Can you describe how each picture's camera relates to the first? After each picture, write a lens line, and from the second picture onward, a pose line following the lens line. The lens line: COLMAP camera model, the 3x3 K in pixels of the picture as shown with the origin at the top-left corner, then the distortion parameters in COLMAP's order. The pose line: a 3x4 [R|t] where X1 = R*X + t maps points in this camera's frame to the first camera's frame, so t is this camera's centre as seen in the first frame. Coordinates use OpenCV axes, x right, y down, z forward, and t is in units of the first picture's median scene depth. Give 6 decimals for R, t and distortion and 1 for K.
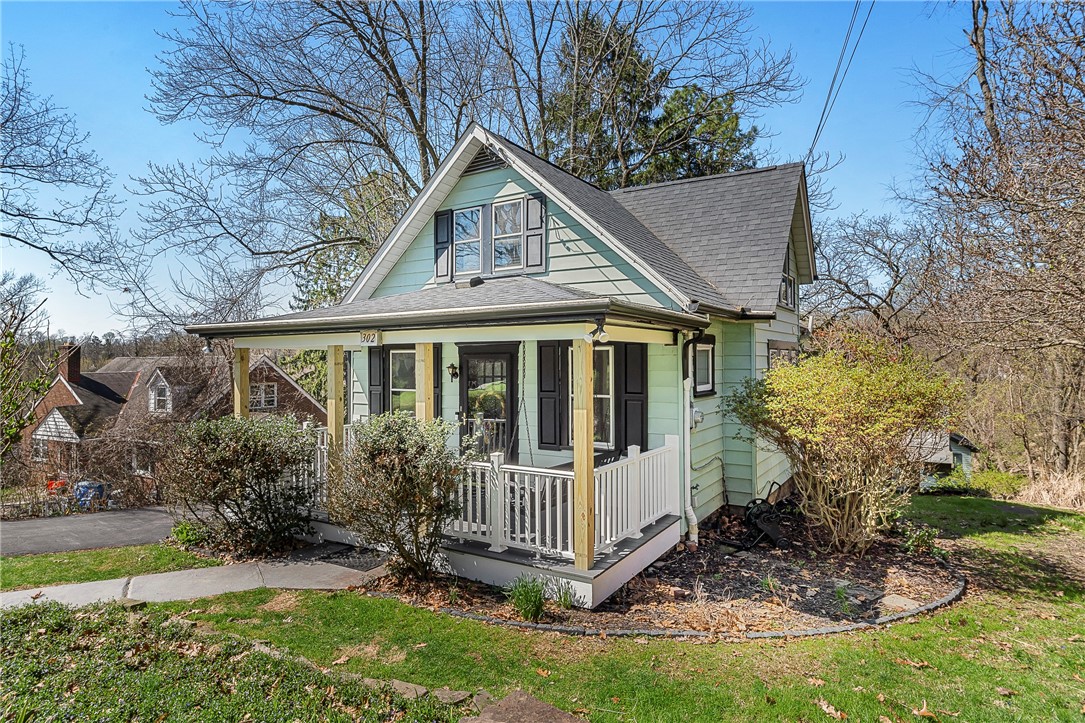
lens RADIAL K [[610.9, 0, 542.5], [0, 610.9, 361.5], [0, 0, 1]] dist [-0.000733, -0.000377]
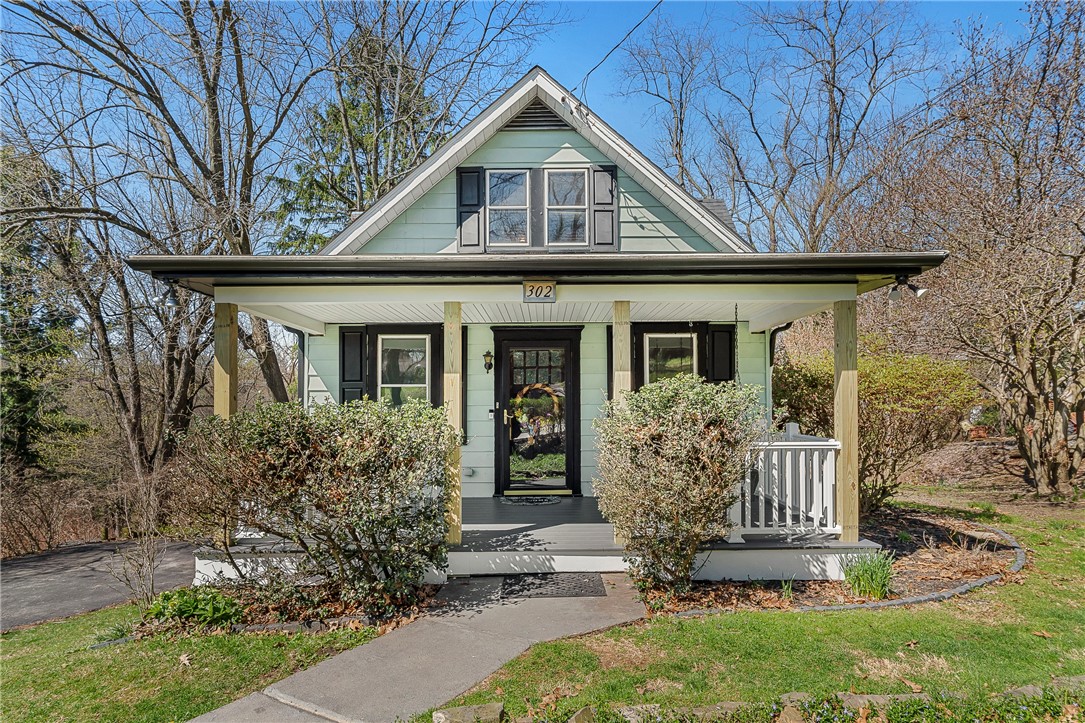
lens RADIAL K [[556.2, 0, 542.6], [0, 556.2, 396.3], [0, 0, 1]] dist [0.002595, 0.000485]
pose [[0.842412, 0.006354, 0.538797, -0.520698], [0.001599, 0.999897, -0.014292, 0.080364], [-0.538832, 0.012901, 0.842314, 0.339291]]
